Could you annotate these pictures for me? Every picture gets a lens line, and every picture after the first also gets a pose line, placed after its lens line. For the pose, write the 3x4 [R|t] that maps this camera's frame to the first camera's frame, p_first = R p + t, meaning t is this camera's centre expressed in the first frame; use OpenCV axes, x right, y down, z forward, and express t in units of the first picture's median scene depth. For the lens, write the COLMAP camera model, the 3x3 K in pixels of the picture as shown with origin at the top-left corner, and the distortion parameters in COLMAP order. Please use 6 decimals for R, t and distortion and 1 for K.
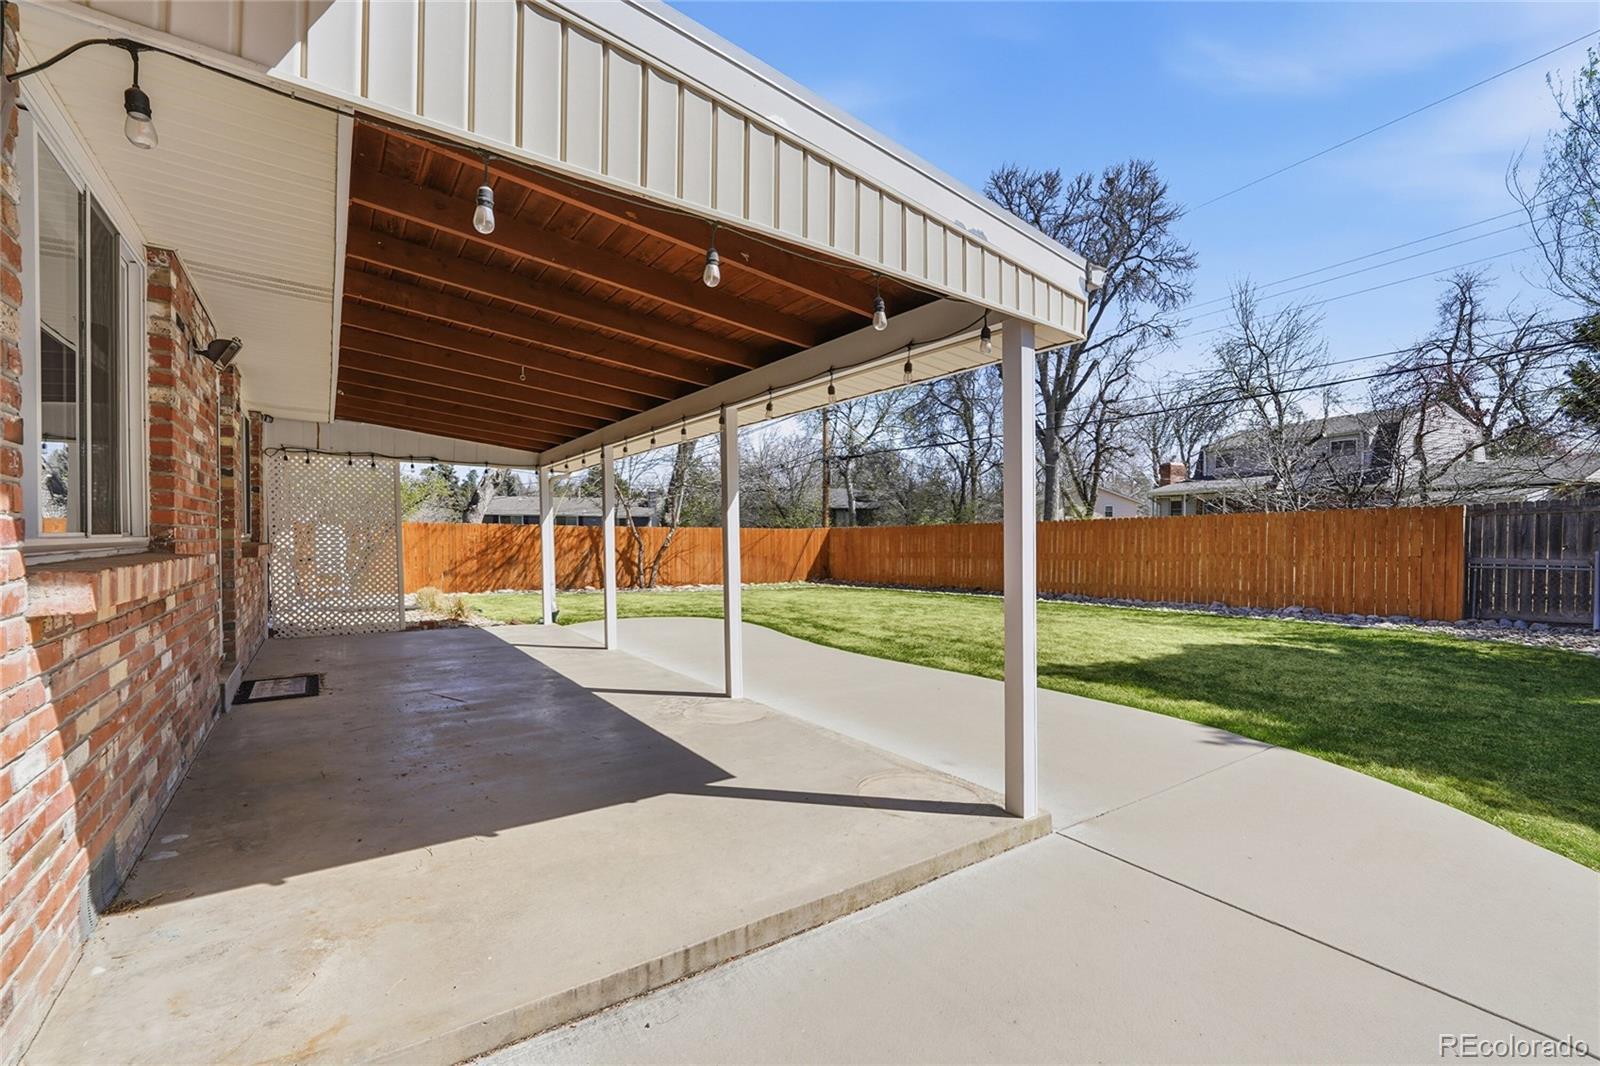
lens RADIAL K [[658.8, 0, 785.0], [0, 658.8, 538.0], [0, 0, 1]] dist [-0.012829, -0.001839]
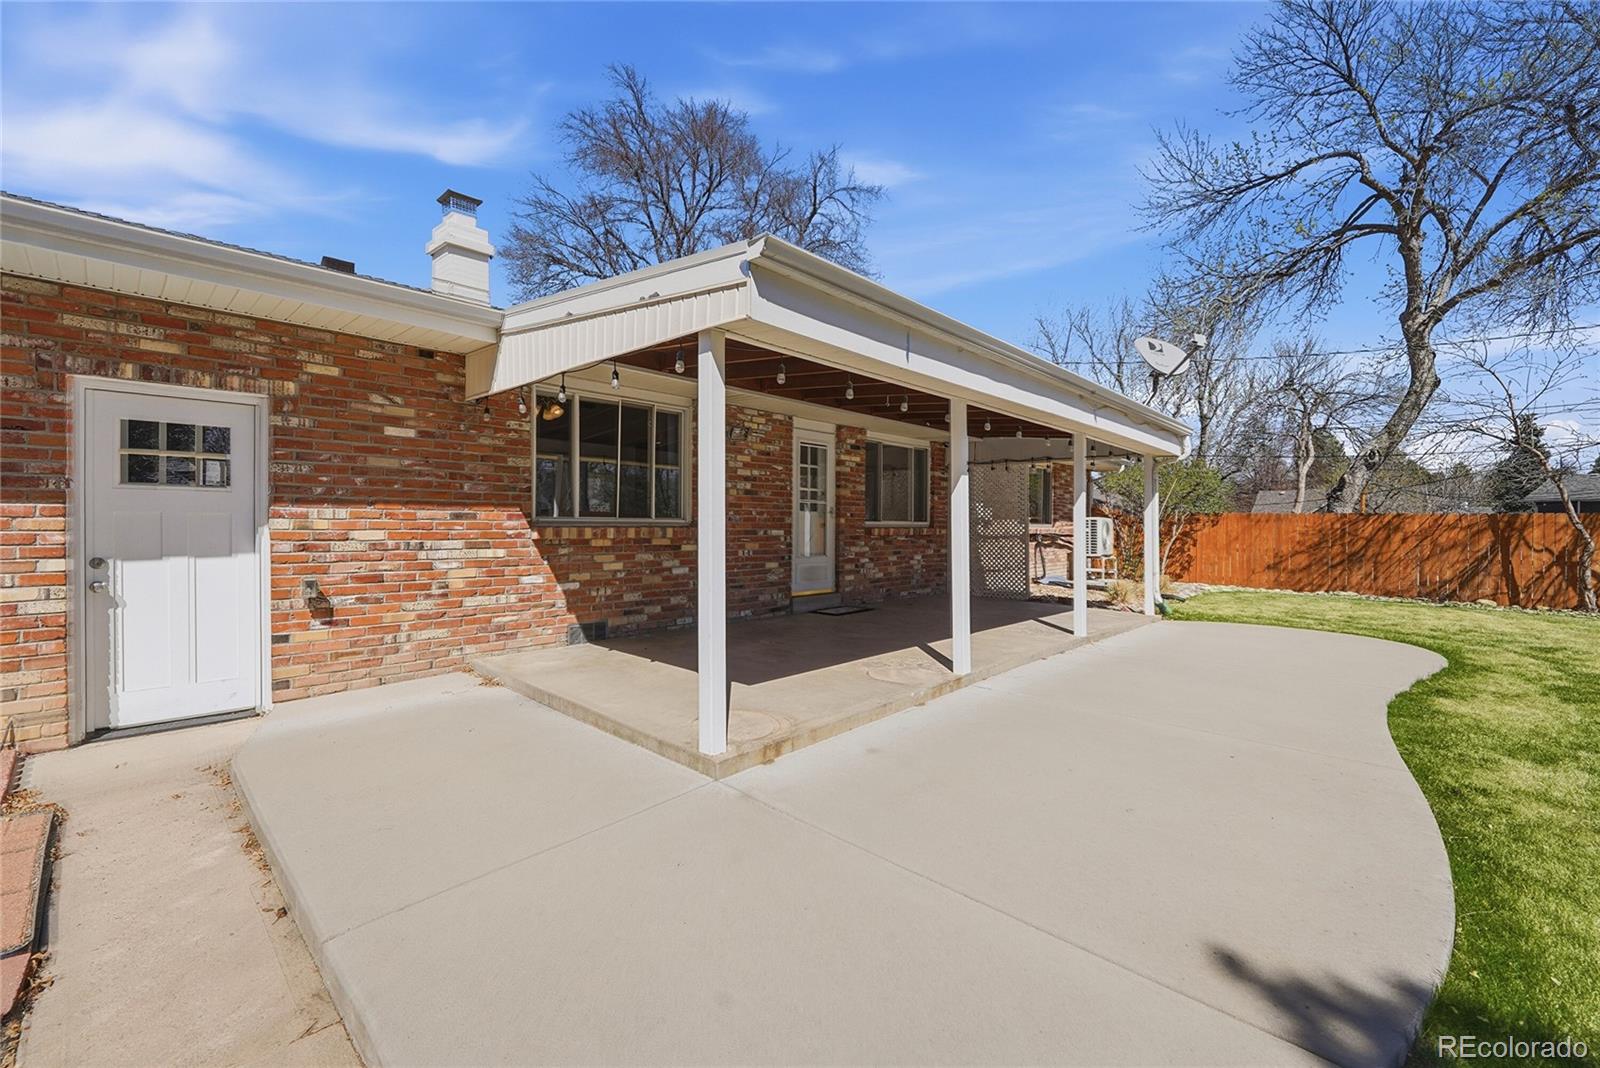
lens RADIAL K [[658.8, 0, 789.3], [0, 658.8, 526.8], [0, 0, 1]] dist [-0.012829, -0.001839]
pose [[0.206519, 0.001160, -0.978442, 0.243029], [-0.009337, 0.999956, -0.000785, 0.003398], [0.978398, 0.009298, 0.206521, 0.141665]]
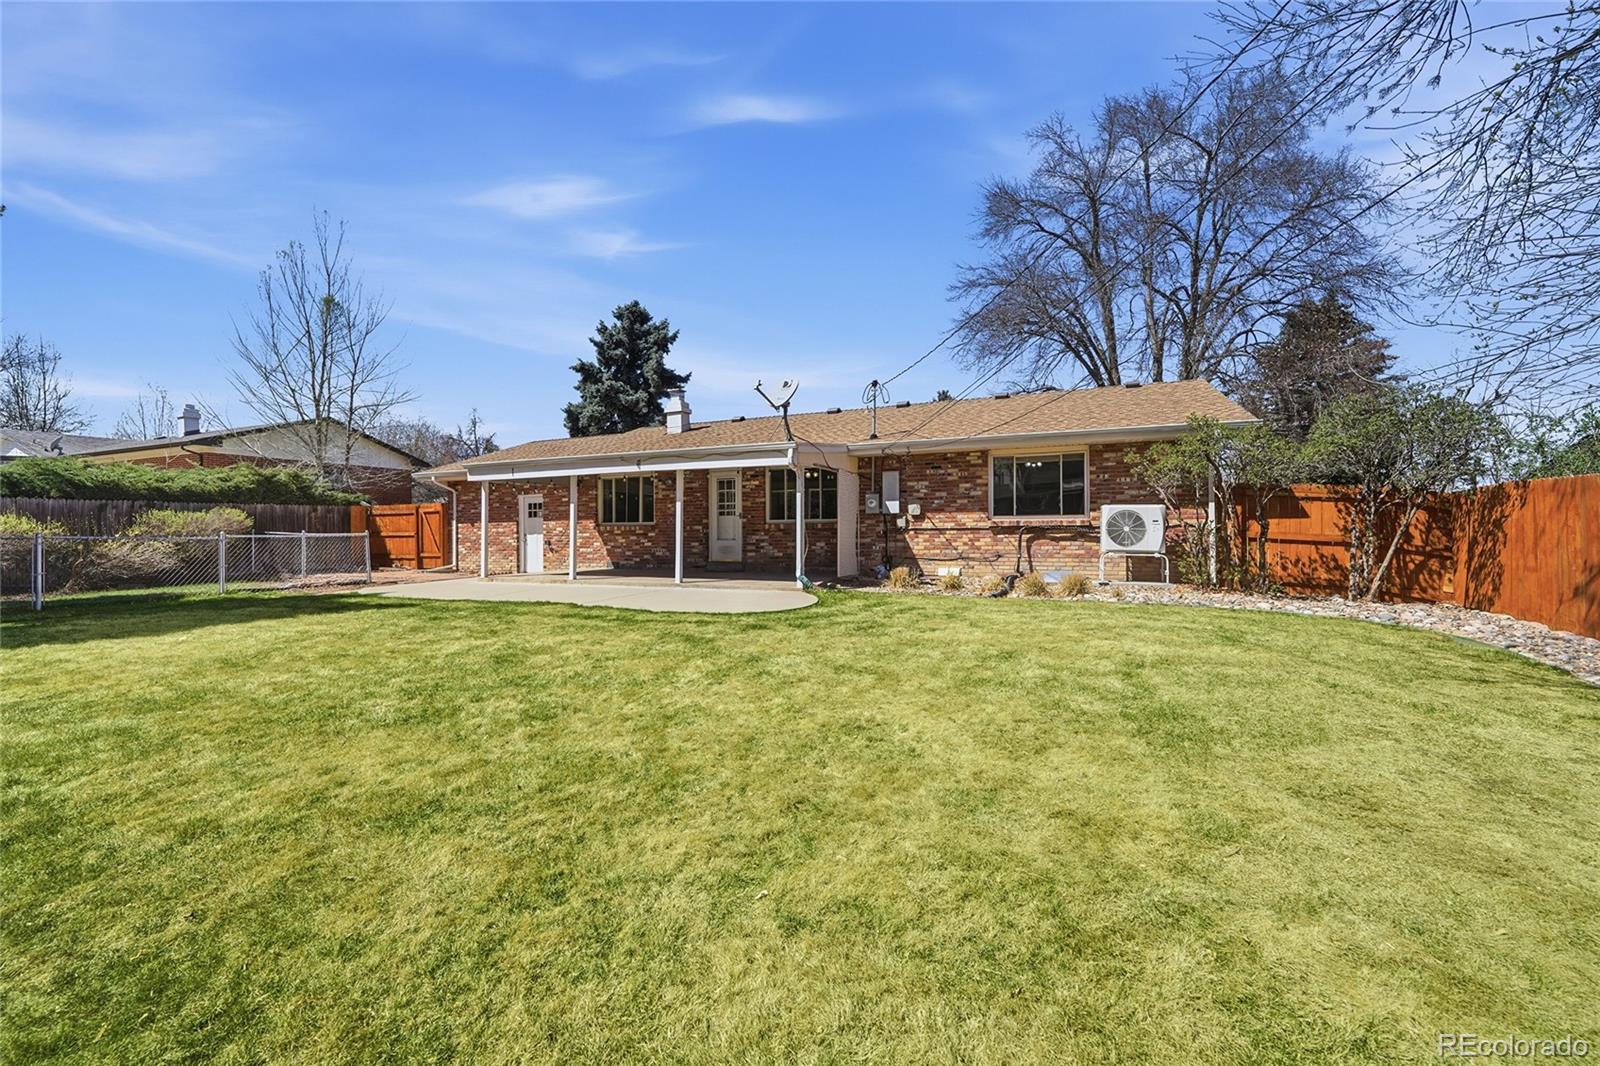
lens RADIAL K [[658.8, 0, 798.3], [0, 658.8, 528.0], [0, 0, 1]] dist [-0.012829, -0.001839]
pose [[-0.852638, 0.002679, -0.522495, 0.146111], [0.004088, 0.999990, -0.001544, 0.009936], [0.522485, -0.003453, -0.852641, 1.099692]]
